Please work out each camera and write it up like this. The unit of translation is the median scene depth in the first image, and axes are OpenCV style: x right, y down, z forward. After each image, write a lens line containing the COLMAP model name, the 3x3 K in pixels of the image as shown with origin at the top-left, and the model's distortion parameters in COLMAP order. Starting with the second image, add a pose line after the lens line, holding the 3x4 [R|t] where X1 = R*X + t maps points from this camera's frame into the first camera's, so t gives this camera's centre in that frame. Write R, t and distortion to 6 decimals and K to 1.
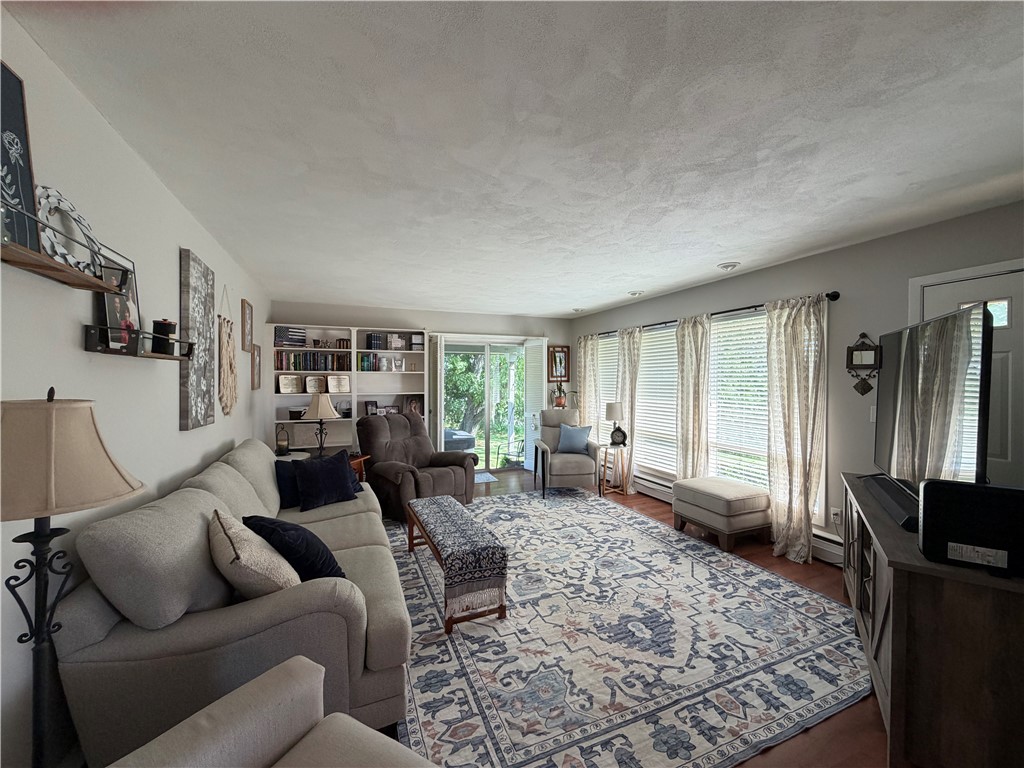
lens RADIAL K [[407.9, 0, 517.3], [0, 407.9, 380.0], [0, 0, 1]] dist [0.002878, -0.000093]
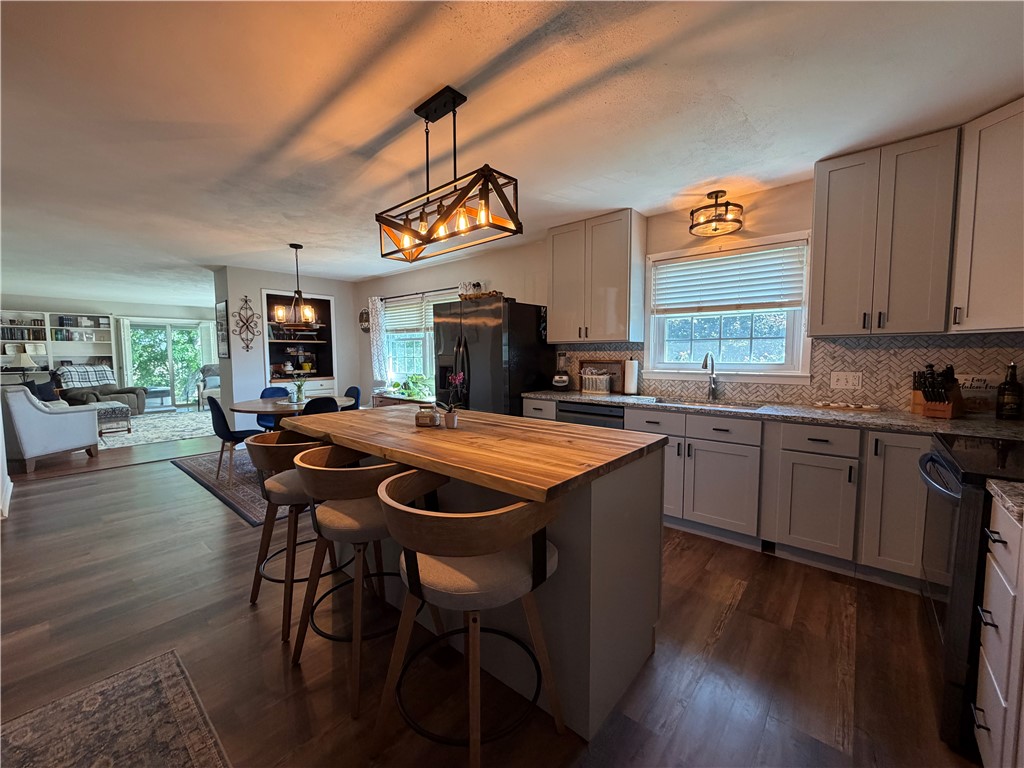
lens RADIAL K [[407.9, 0, 511.8], [0, 407.9, 381.0], [0, 0, 1]] dist [0.002878, -0.000093]
pose [[0.900515, -0.032811, 0.433585, 0.508628], [0.003947, 0.997725, 0.067303, 0.033676], [-0.434807, -0.058896, 0.898596, -1.182197]]
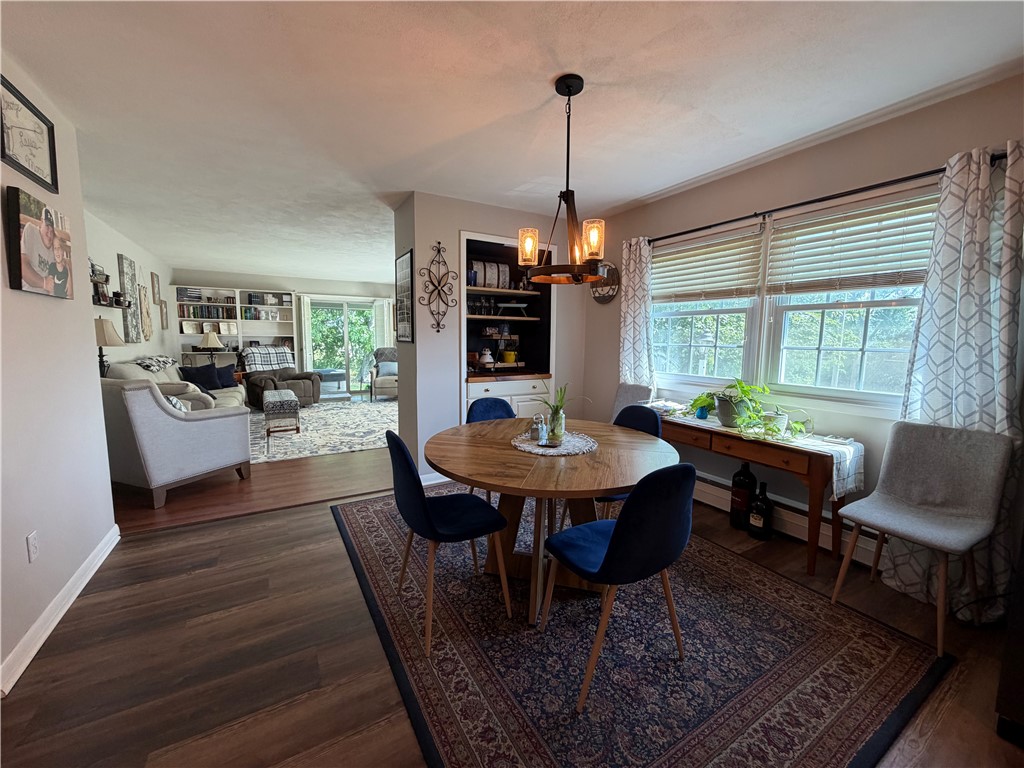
lens RADIAL K [[407.9, 0, 517.8], [0, 407.9, 376.7], [0, 0, 1]] dist [0.002878, -0.000093]
pose [[0.990622, -0.002228, 0.136616, 0.390043], [-0.010796, 0.995465, 0.094518, 0.033434], [-0.136207, -0.095106, 0.986105, -0.599857]]
